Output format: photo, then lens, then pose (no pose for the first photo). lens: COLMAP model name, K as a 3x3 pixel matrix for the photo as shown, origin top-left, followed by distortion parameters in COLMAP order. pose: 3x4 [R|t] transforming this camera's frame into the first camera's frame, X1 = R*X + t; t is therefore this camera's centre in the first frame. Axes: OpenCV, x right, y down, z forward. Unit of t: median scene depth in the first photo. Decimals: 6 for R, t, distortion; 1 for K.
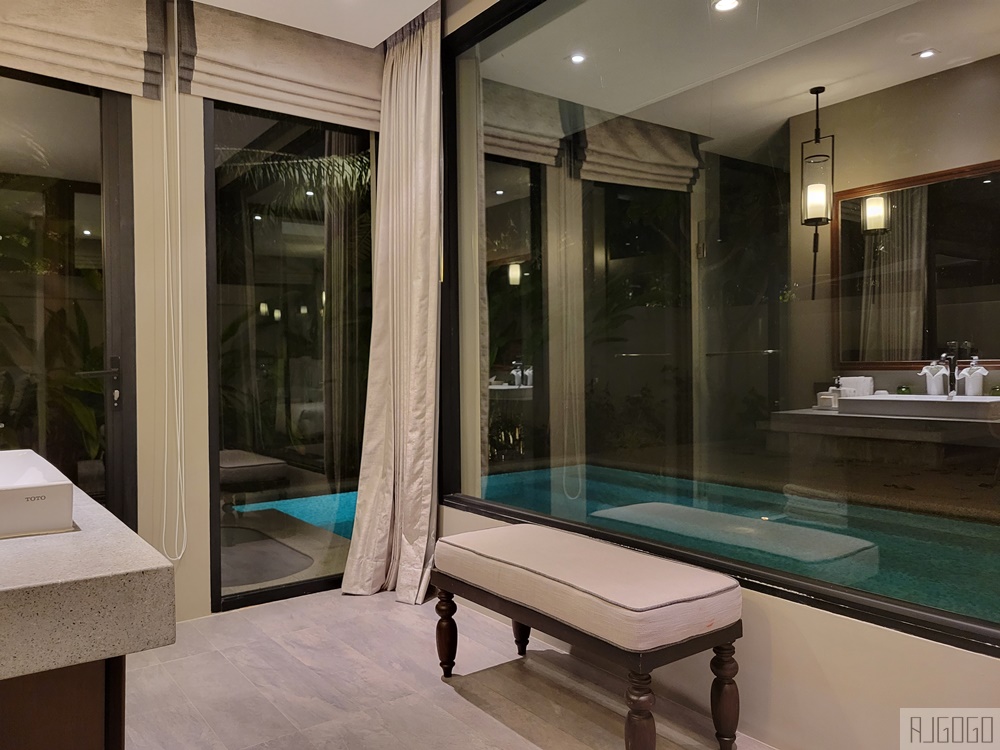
lens RADIAL K [[761.3, 0, 502.0], [0, 761.3, 371.9], [0, 0, 1]] dist [0.058150, -0.041718]
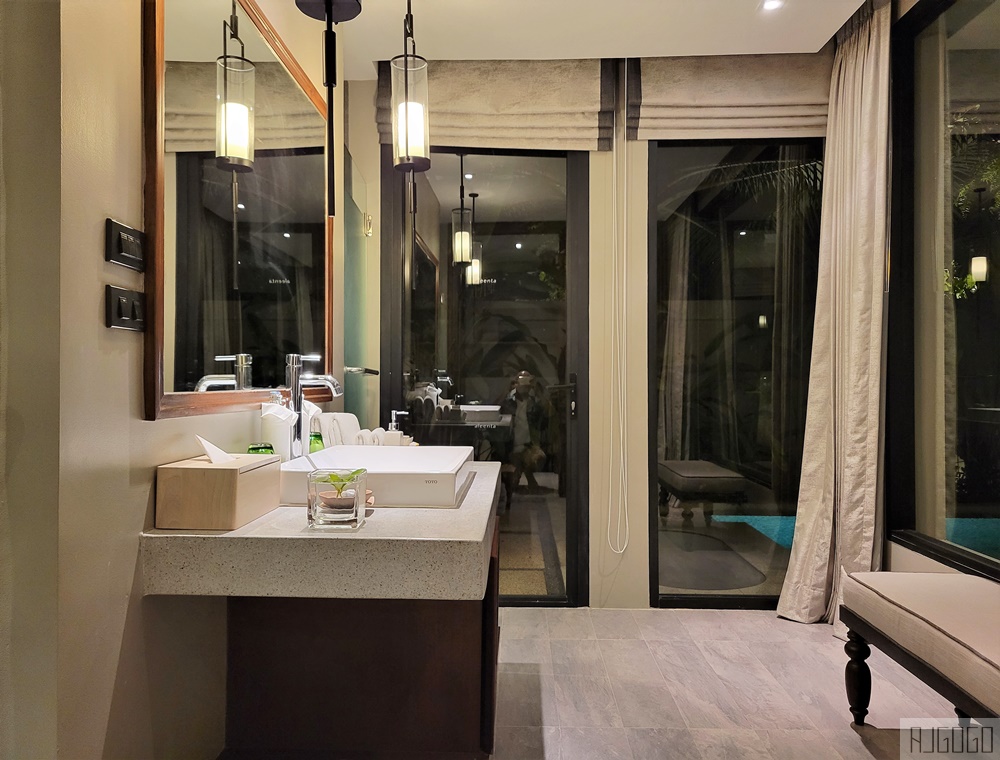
lens RADIAL K [[778.5, 0, 499.5], [0, 778.5, 377.9], [0, 0, 1]] dist [0.049207, -0.016167]
pose [[0.788022, 0.011427, -0.615541, 0.135343], [-0.015041, 0.999887, -0.000694, -0.009646], [0.615463, 0.009805, 0.788104, -0.015170]]
